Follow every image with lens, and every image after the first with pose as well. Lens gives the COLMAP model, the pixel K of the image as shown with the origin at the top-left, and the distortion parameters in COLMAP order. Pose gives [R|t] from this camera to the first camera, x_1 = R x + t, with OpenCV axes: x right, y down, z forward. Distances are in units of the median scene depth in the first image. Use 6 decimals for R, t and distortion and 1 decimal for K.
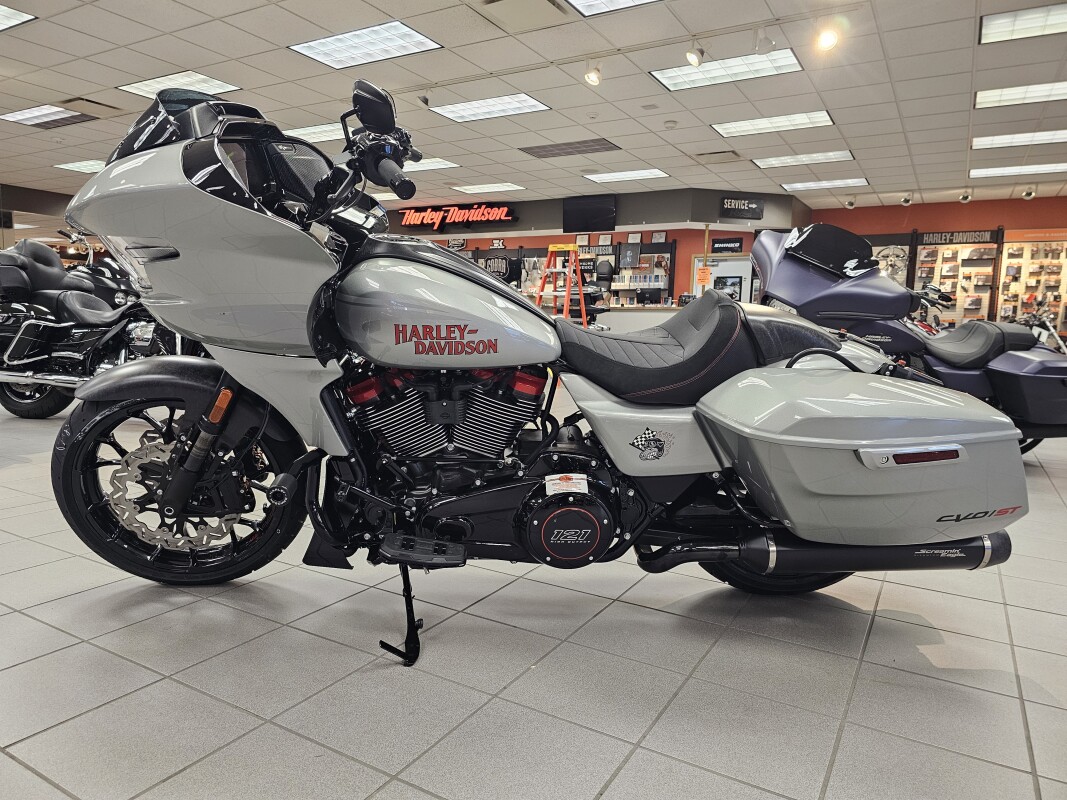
lens RADIAL K [[724.8, 0, 531.6], [0, 724.8, 395.2], [0, 0, 1]] dist [0.022952, -0.022911]
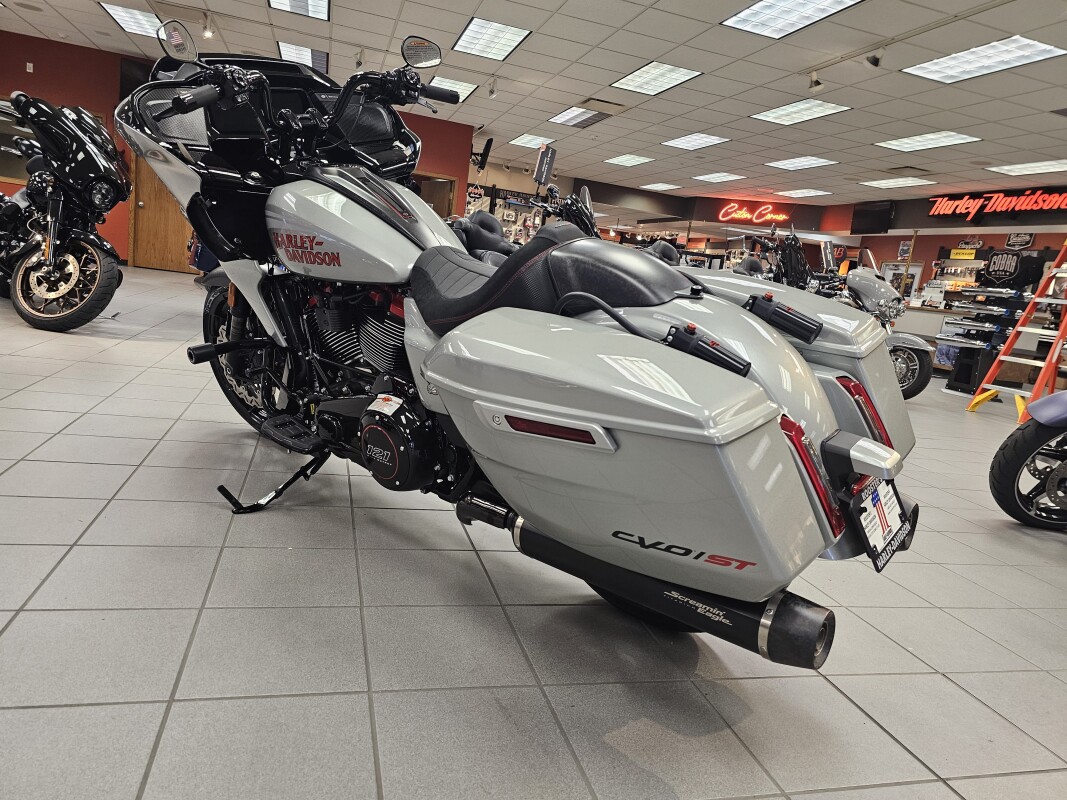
lens RADIAL K [[724.8, 0, 529.6], [0, 724.8, 406.5], [0, 0, 1]] dist [0.022952, -0.022911]
pose [[0.713966, 0.189752, -0.673978, 0.118157], [-0.178865, 0.980068, 0.086452, 0.000423], [0.676948, 0.058828, 0.733676, 0.052361]]
